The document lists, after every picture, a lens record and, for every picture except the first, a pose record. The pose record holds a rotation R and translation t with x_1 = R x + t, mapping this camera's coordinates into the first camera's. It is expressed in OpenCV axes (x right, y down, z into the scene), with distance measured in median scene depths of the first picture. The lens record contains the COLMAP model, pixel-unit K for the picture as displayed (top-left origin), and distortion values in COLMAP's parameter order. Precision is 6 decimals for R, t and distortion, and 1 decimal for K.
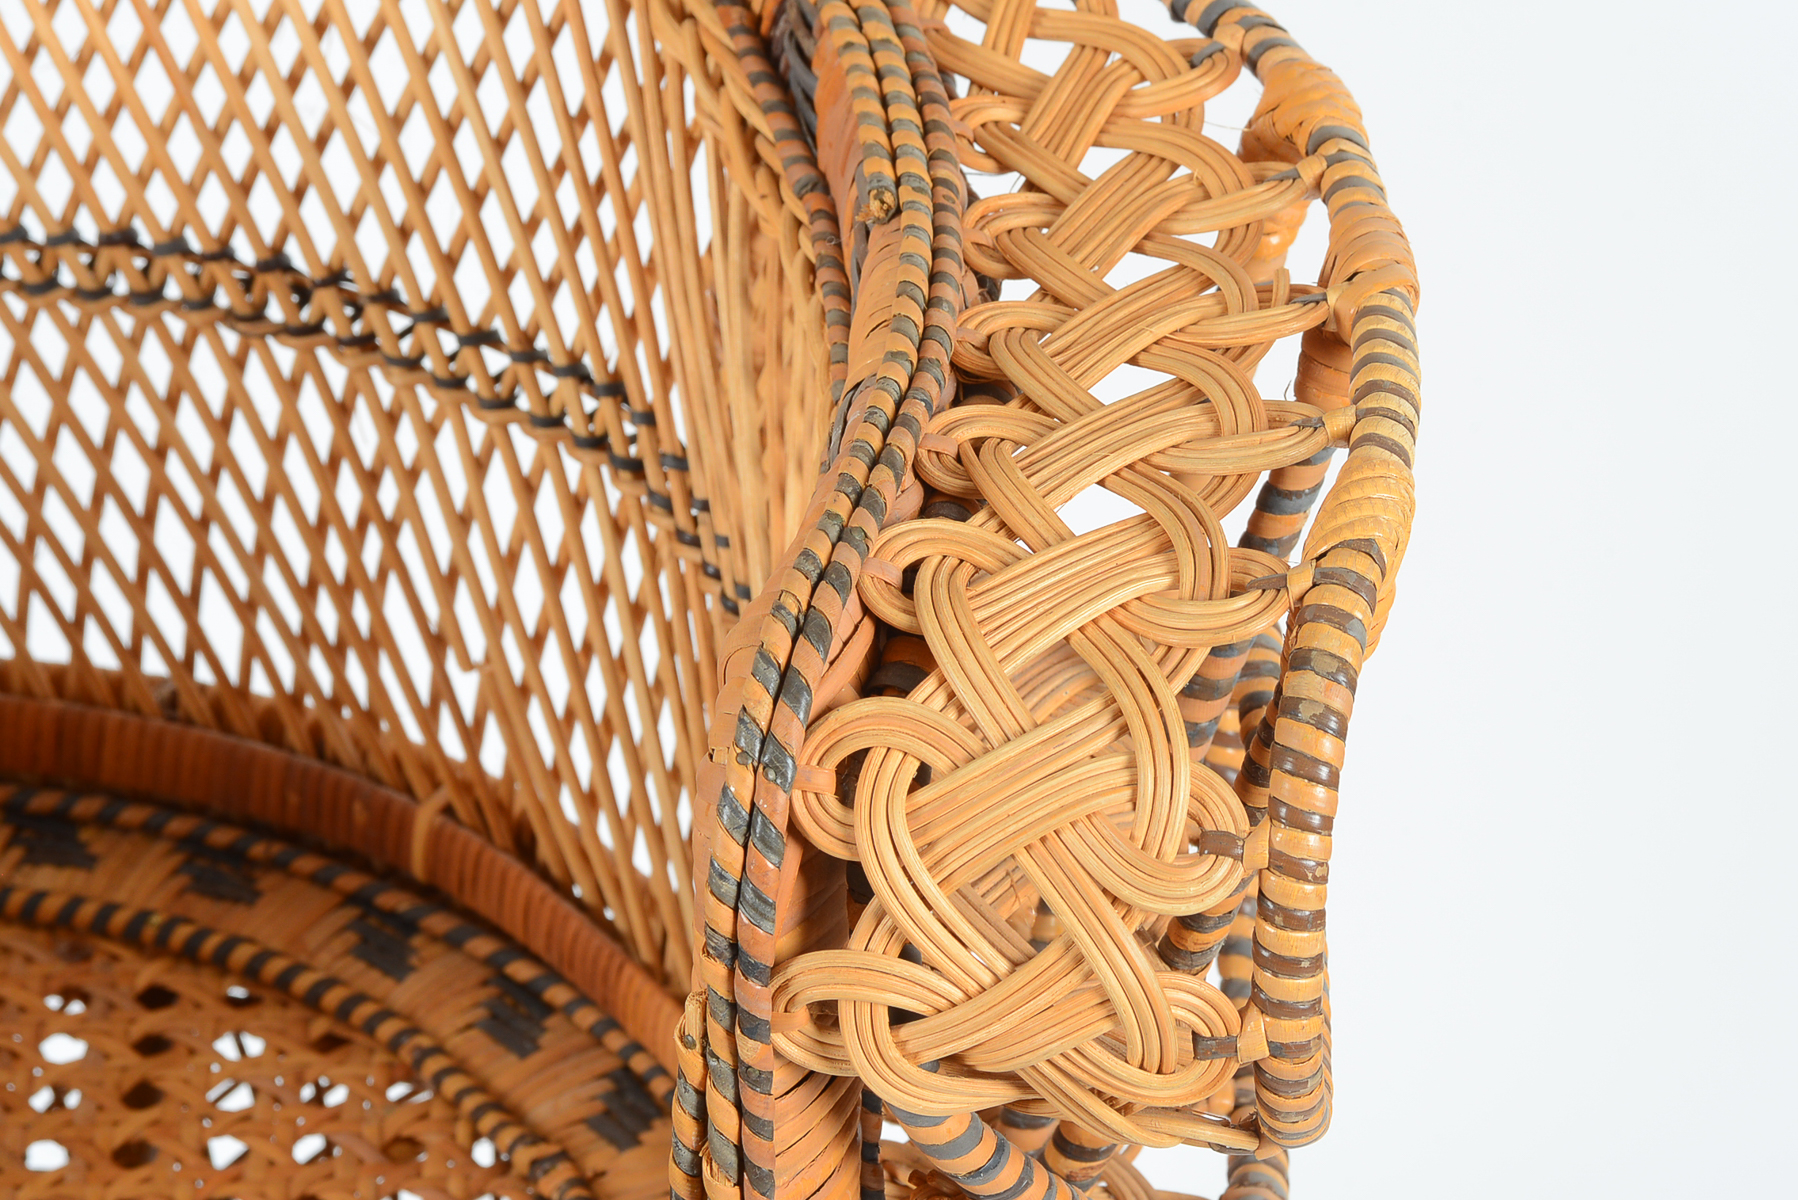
lens RADIAL K [[6026.9, 0, 899.0], [0, 6026.9, 600.0], [0, 0, 1]] dist [0.371761, -0.406037]
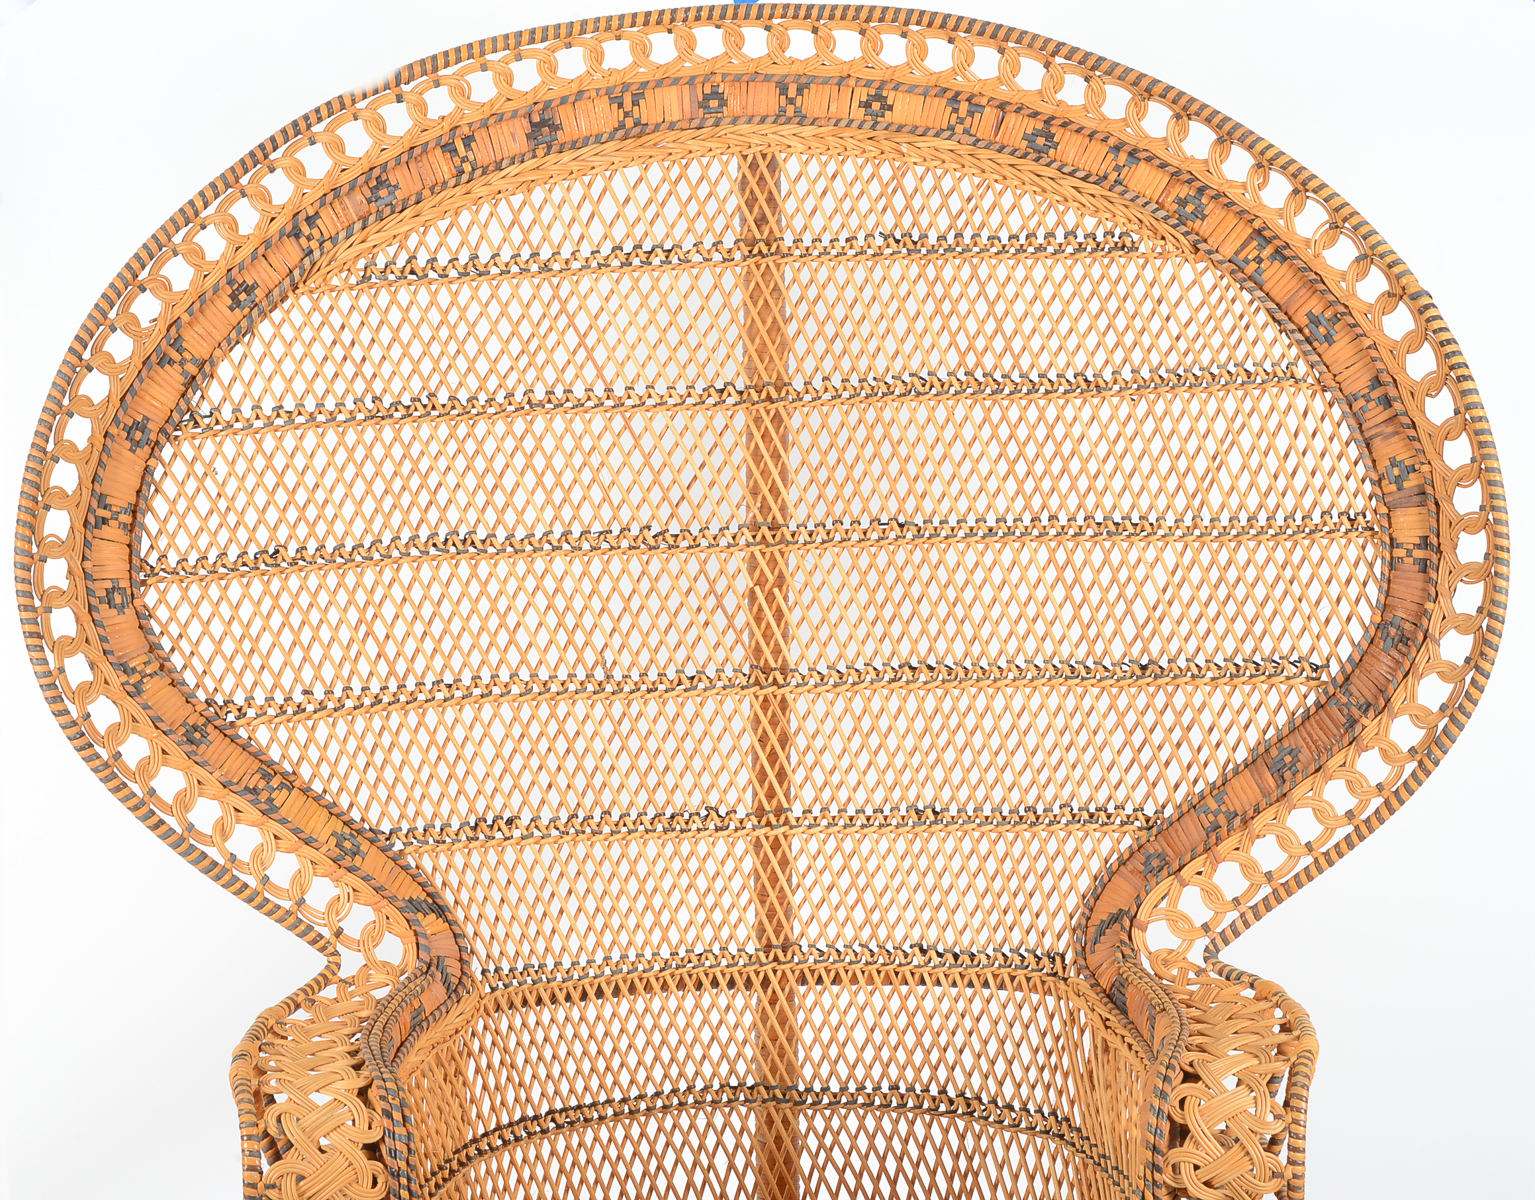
lens RADIAL K [[3514.0, 0, 838.8], [0, 3514.0, 594.7], [0, 0, 1]] dist [0.041218, 0.187437]
pose [[0.999356, 0.013395, 0.033286, -0.232837], [0.000975, 0.917213, -0.398397, 0.475757], [-0.035867, 0.398173, 0.916609, -0.910328]]
